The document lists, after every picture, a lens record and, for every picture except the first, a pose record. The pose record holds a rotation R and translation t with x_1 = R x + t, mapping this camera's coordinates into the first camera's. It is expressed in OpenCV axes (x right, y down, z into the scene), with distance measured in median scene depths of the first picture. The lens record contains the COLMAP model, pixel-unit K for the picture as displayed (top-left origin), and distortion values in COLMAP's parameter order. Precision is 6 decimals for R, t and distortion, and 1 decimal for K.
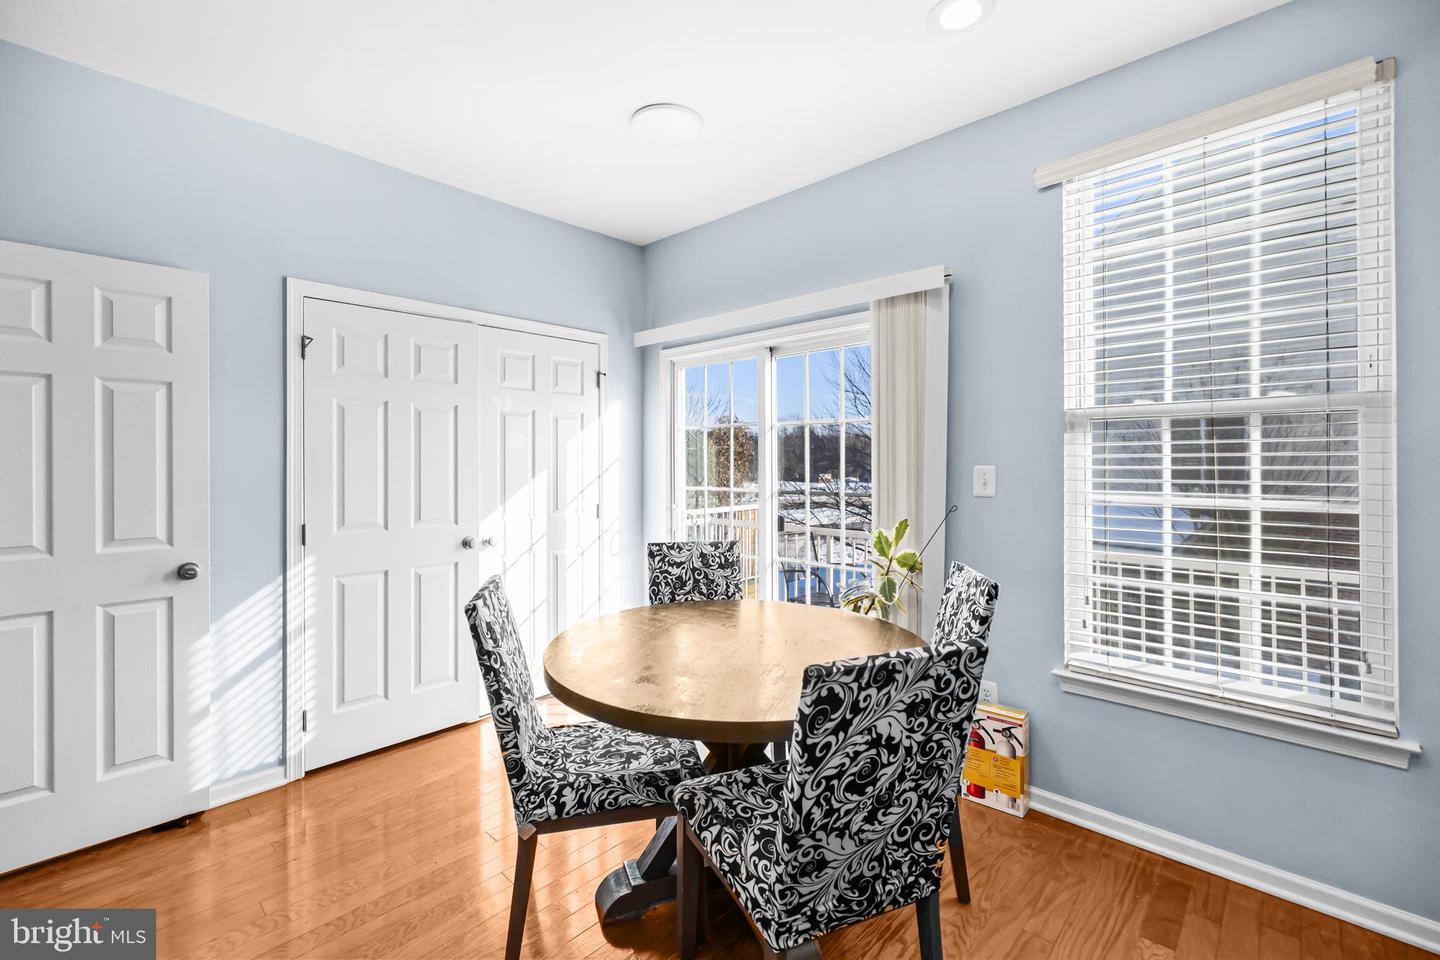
lens RADIAL K [[611.5, 0, 707.5], [0, 611.5, 454.6], [0, 0, 1]] dist [-0.000120, 0.000060]
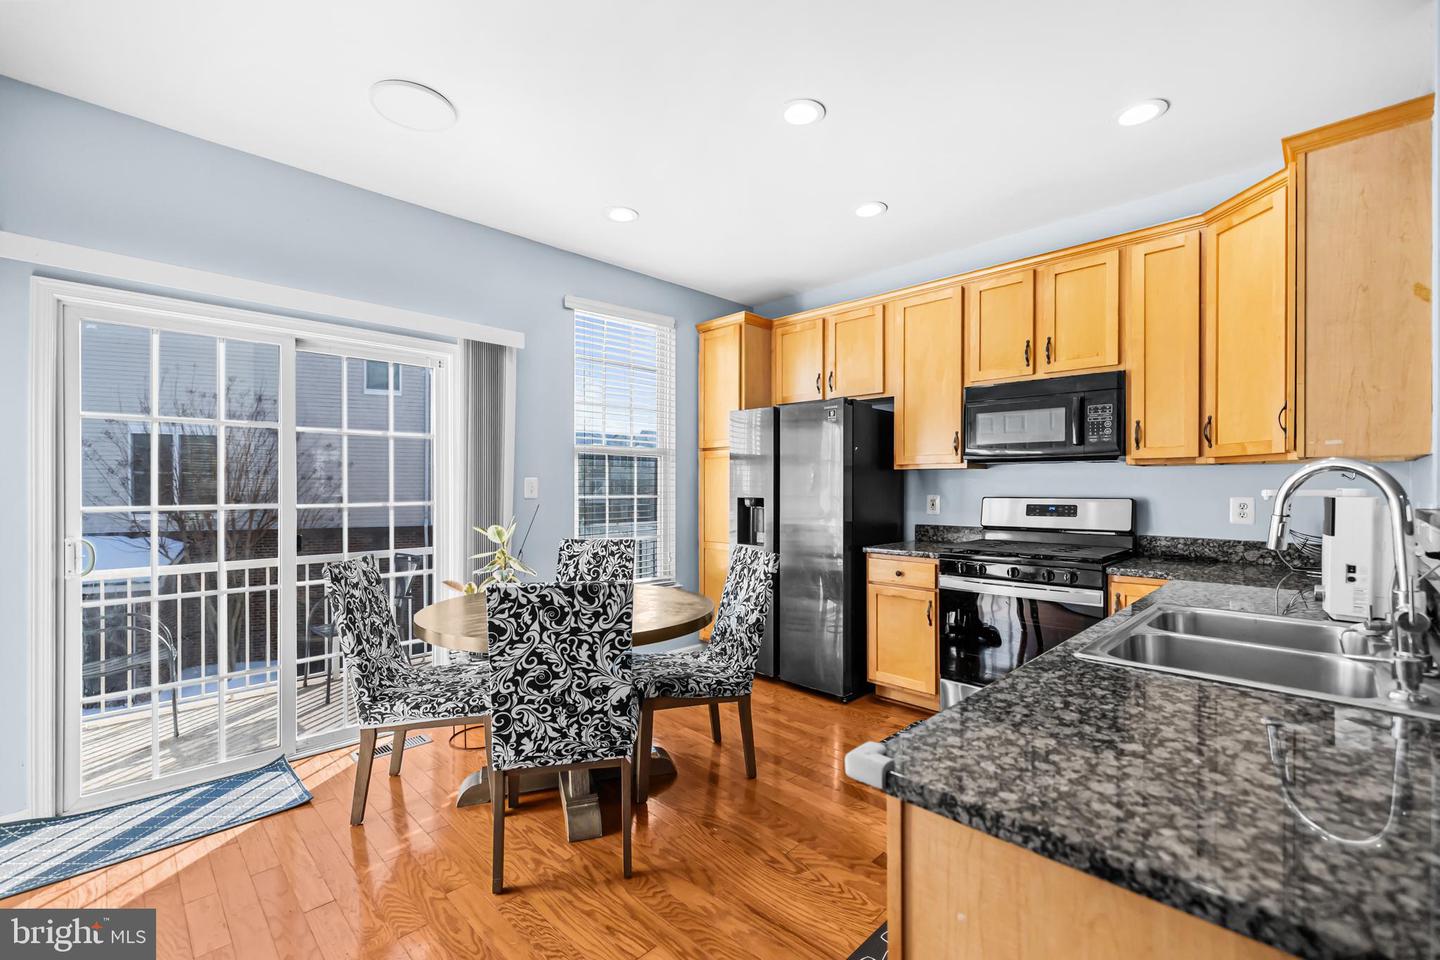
lens RADIAL K [[611.5, 0, 716.8], [0, 611.5, 491.8], [0, 0, 1]] dist [-0.000120, 0.000060]
pose [[0.014894, 0.000267, 0.999889, -1.251582], [-0.006457, 0.999979, -0.000171, 0.061812], [-0.999868, -0.006454, 0.014895, 0.669244]]
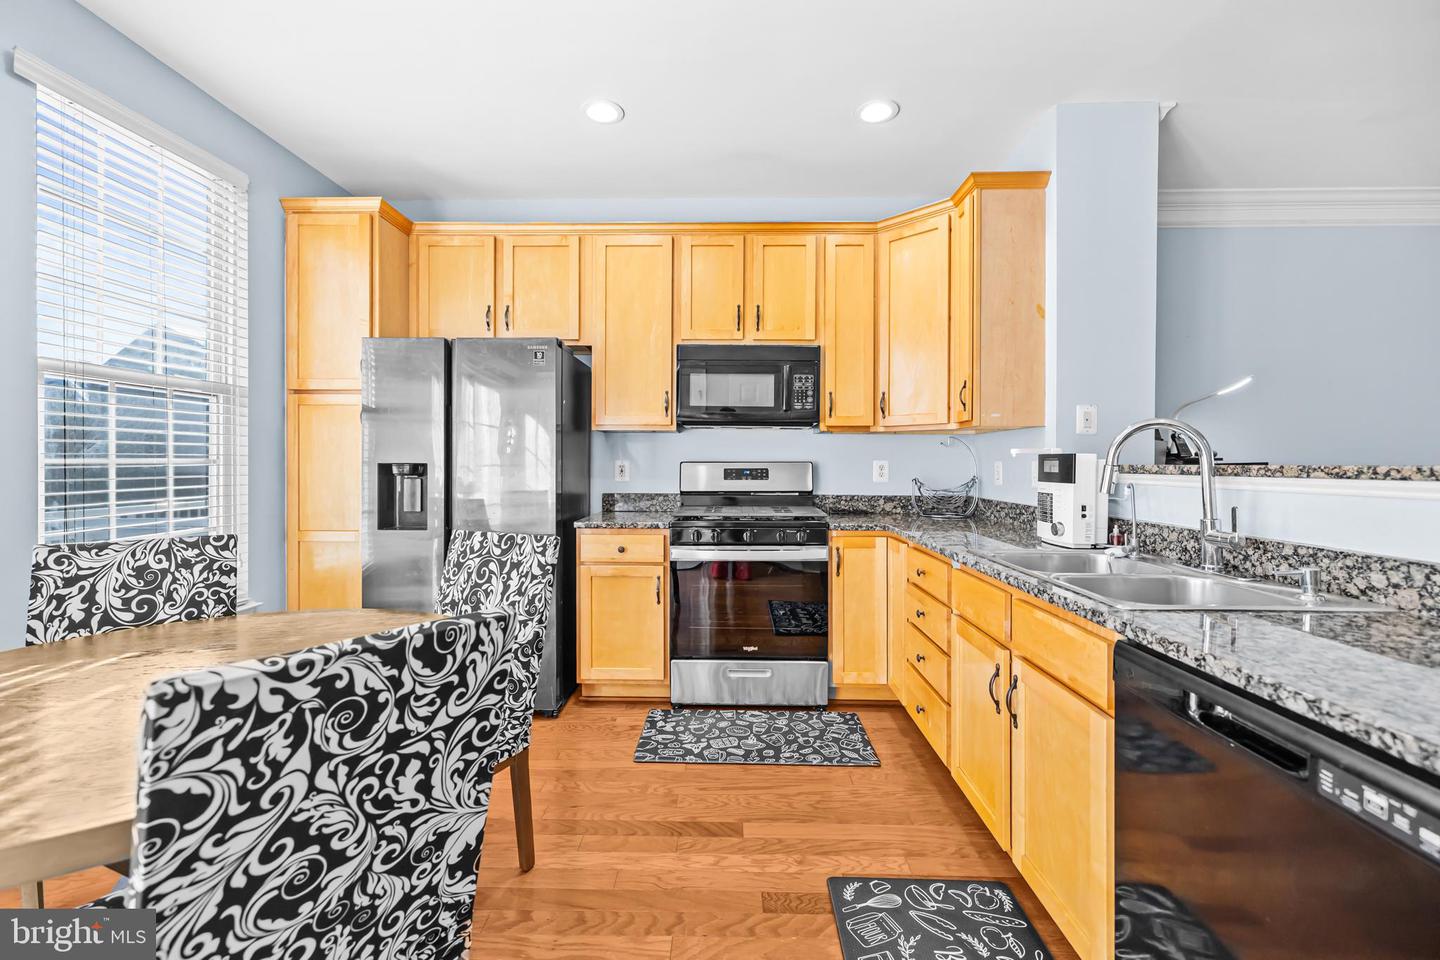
lens RADIAL K [[611.5, 0, 716.2], [0, 611.5, 467.4], [0, 0, 1]] dist [-0.000120, 0.000060]
pose [[-0.683653, 0.000286, 0.729807, -0.770363], [-0.001867, 0.999996, -0.002140, 0.091338], [-0.729805, -0.002825, -0.683650, 1.024566]]
